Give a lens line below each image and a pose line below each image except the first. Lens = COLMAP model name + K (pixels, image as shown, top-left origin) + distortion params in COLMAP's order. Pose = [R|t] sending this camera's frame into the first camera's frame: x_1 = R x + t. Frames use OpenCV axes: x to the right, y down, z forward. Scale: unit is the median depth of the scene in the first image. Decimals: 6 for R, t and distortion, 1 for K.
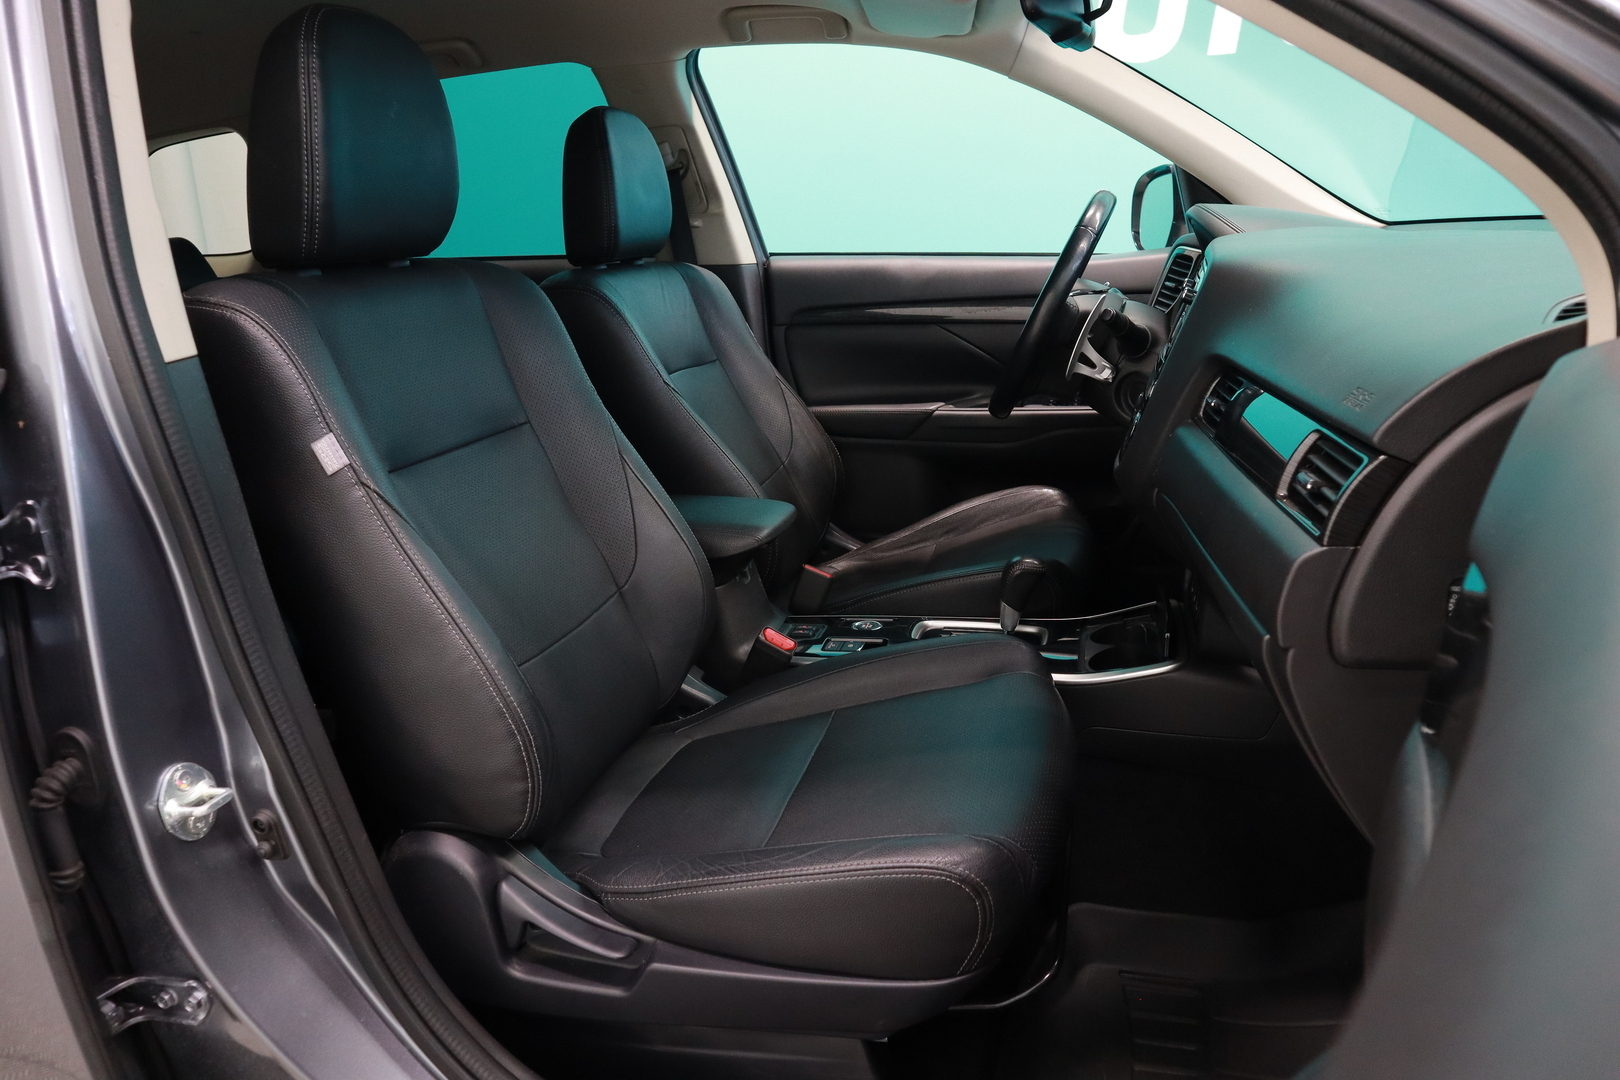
lens RADIAL K [[1117.9, 0, 810.0], [0, 1117.9, 540.0], [0, 0, 1]] dist [-0.098822, -0.000971]
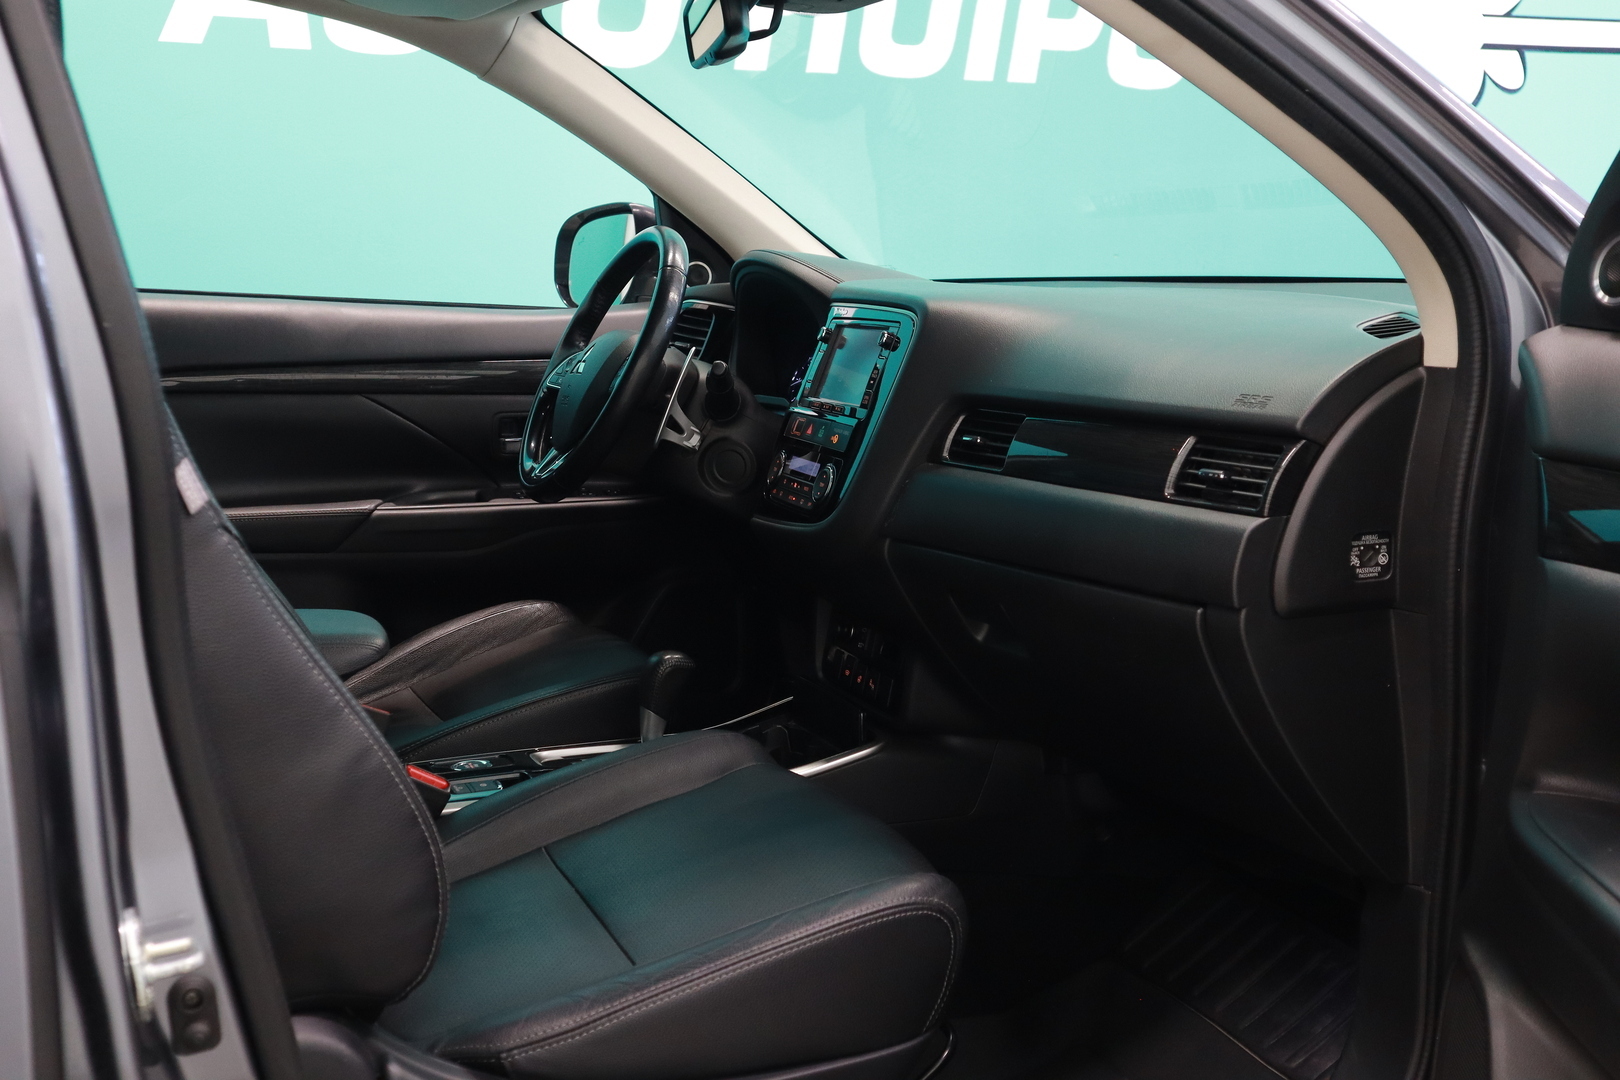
lens RADIAL K [[1754.8, 0, 810.0], [0, 1754.8, 540.0], [0, 0, 1]] dist [-0.011672, 0.044143]
pose [[0.795659, -0.030475, 0.604978, -0.478634], [0.116461, 0.987797, -0.103408, 0.074492], [-0.594444, 0.152733, 0.789499, -0.100703]]
